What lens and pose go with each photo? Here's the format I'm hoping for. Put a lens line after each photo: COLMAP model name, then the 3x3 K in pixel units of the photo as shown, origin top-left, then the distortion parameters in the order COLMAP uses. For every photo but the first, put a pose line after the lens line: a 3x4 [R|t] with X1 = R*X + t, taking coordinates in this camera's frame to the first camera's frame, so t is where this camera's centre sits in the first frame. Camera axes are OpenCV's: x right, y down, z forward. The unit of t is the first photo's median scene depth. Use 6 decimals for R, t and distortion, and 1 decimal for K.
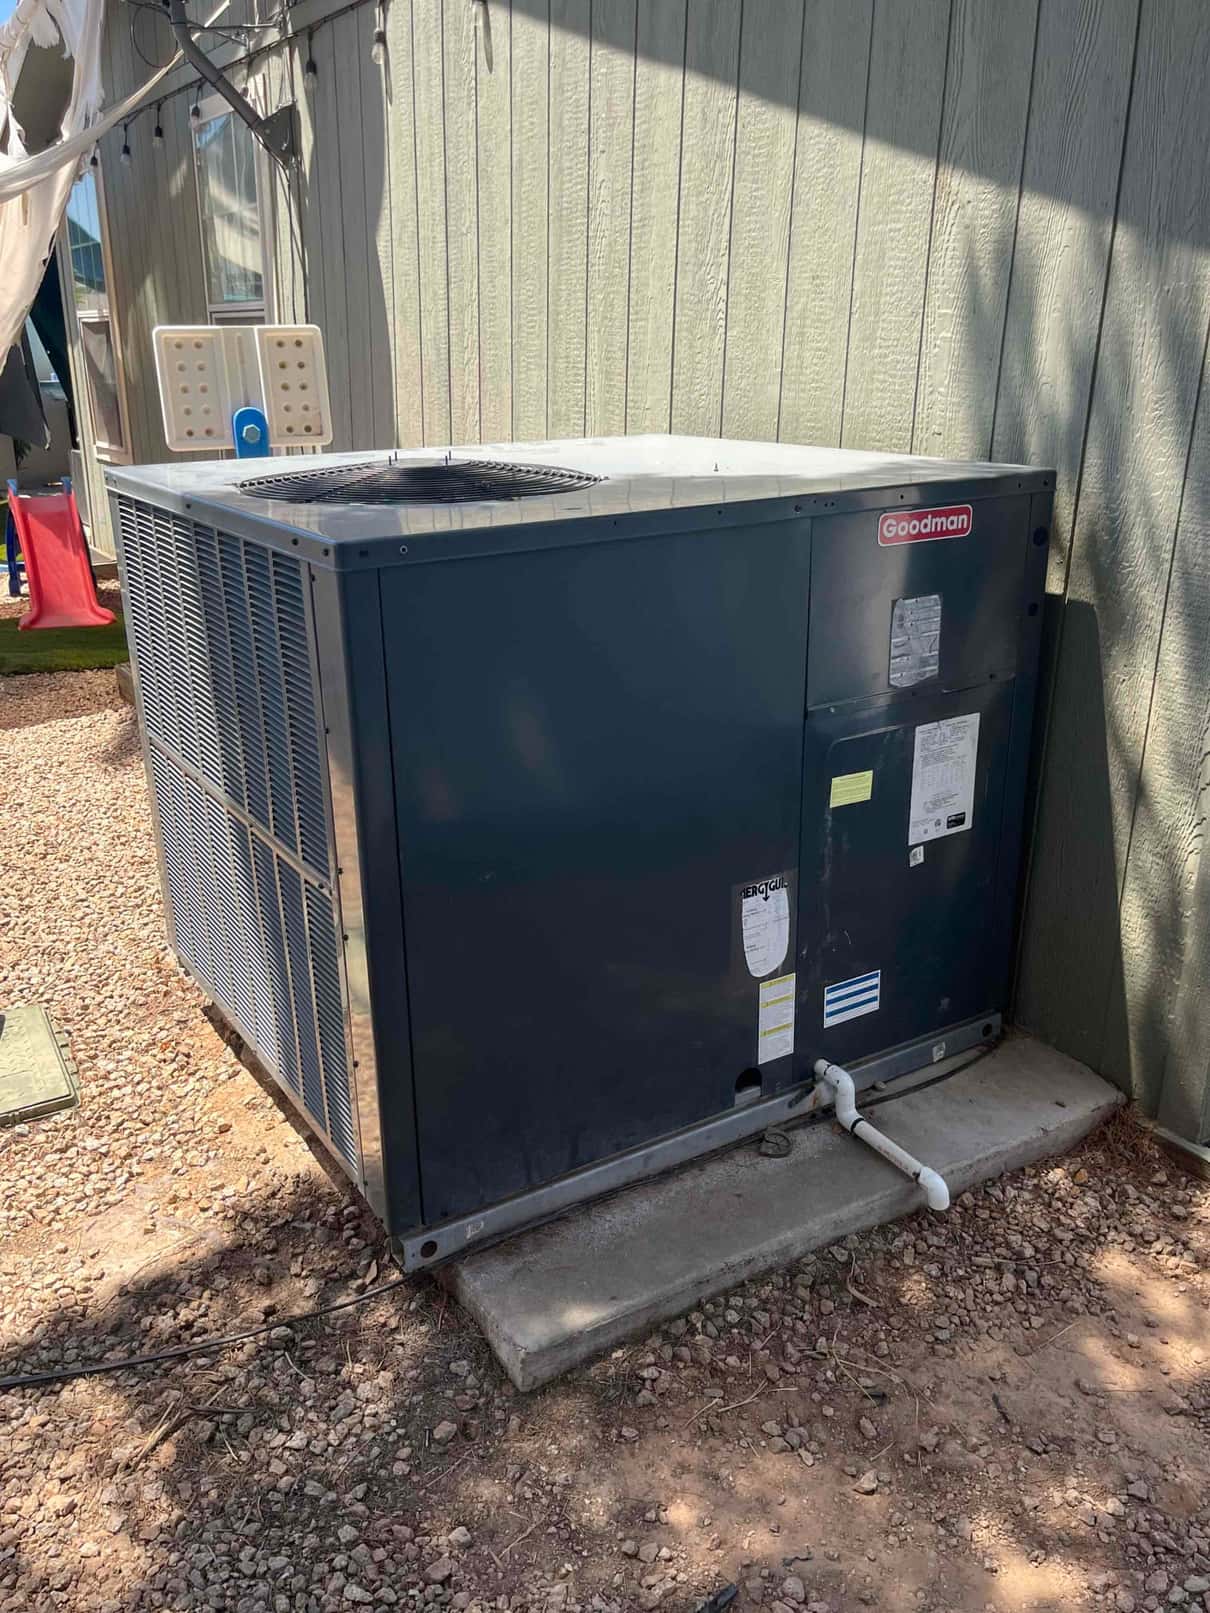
lens RADIAL K [[1351.6, 0, 605.0], [0, 1351.6, 806.5], [0, 0, 1]] dist [-0.008183, -0.000134]
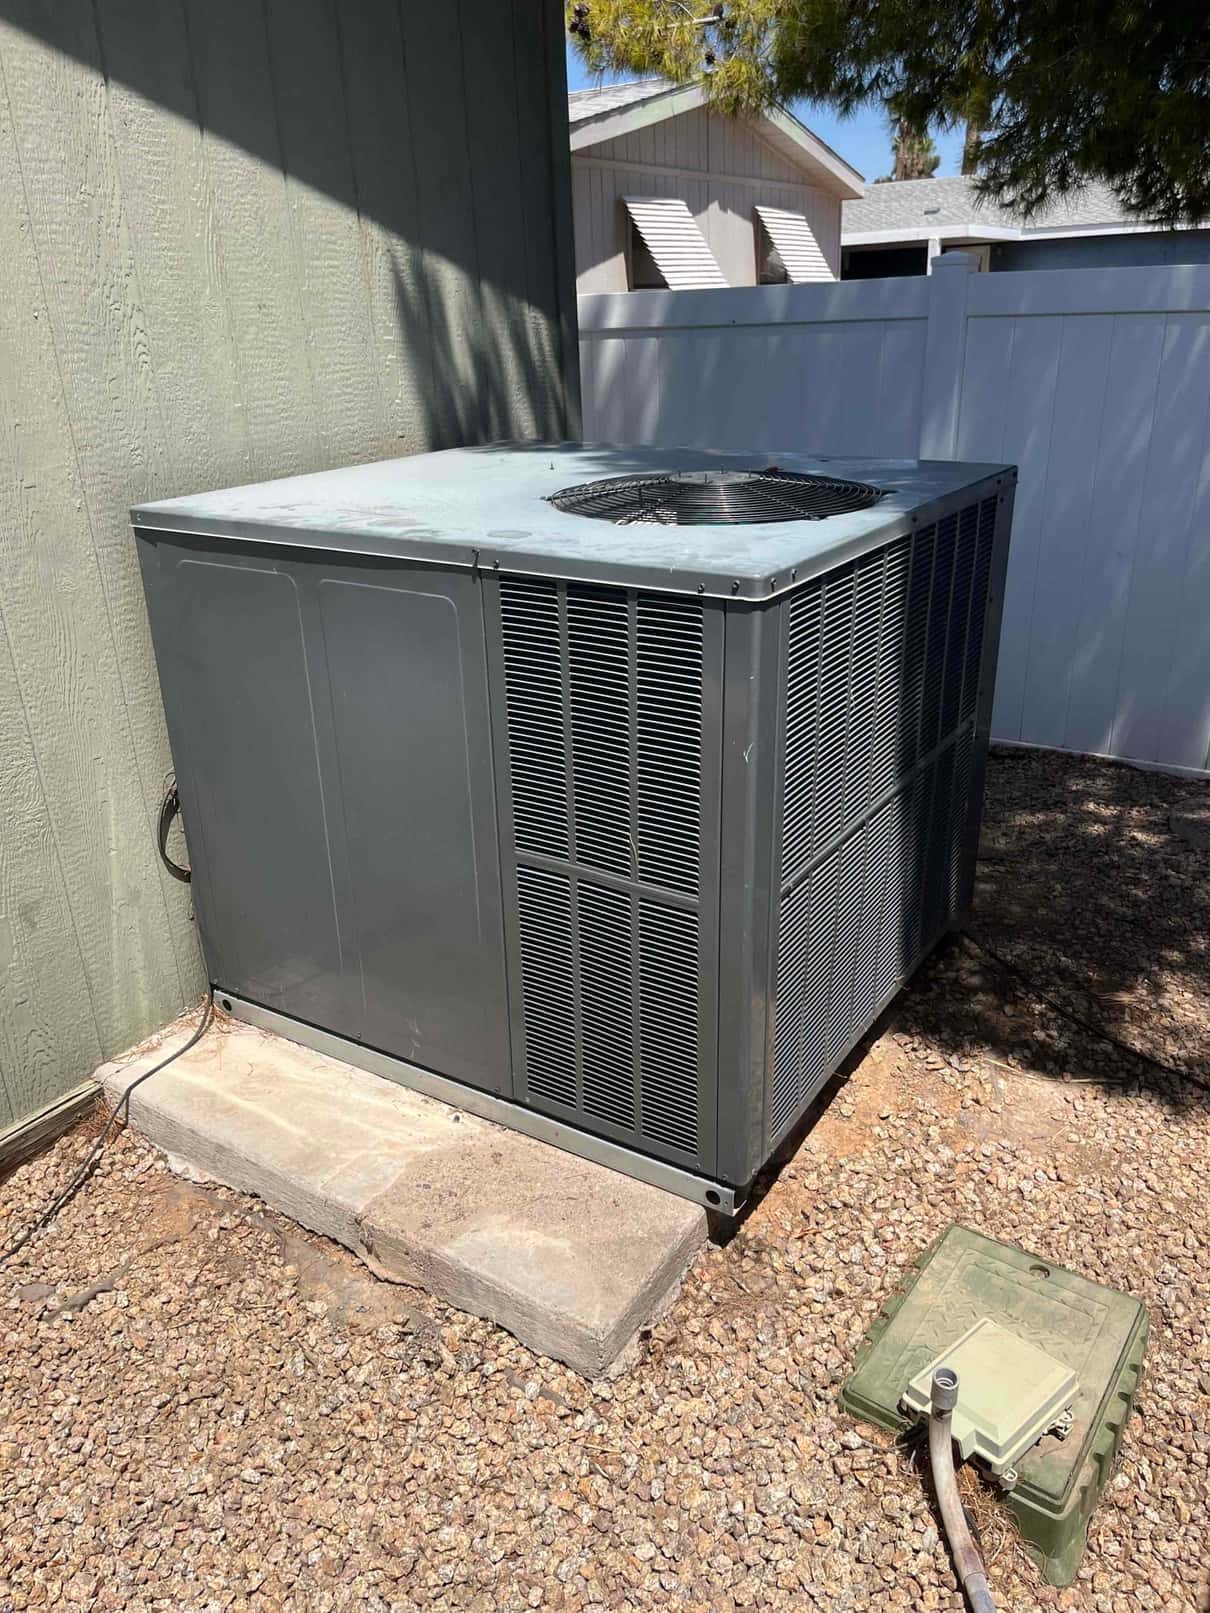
lens RADIAL K [[1188.8, 0, 605.0], [0, 1188.8, 806.5], [0, 0, 1]] dist [0.006639, -0.000781]
pose [[-0.413334, -0.334670, 0.846848, -0.946940], [0.328614, 0.812513, 0.481493, -0.500808], [-0.849216, 0.477304, -0.225861, 1.343361]]
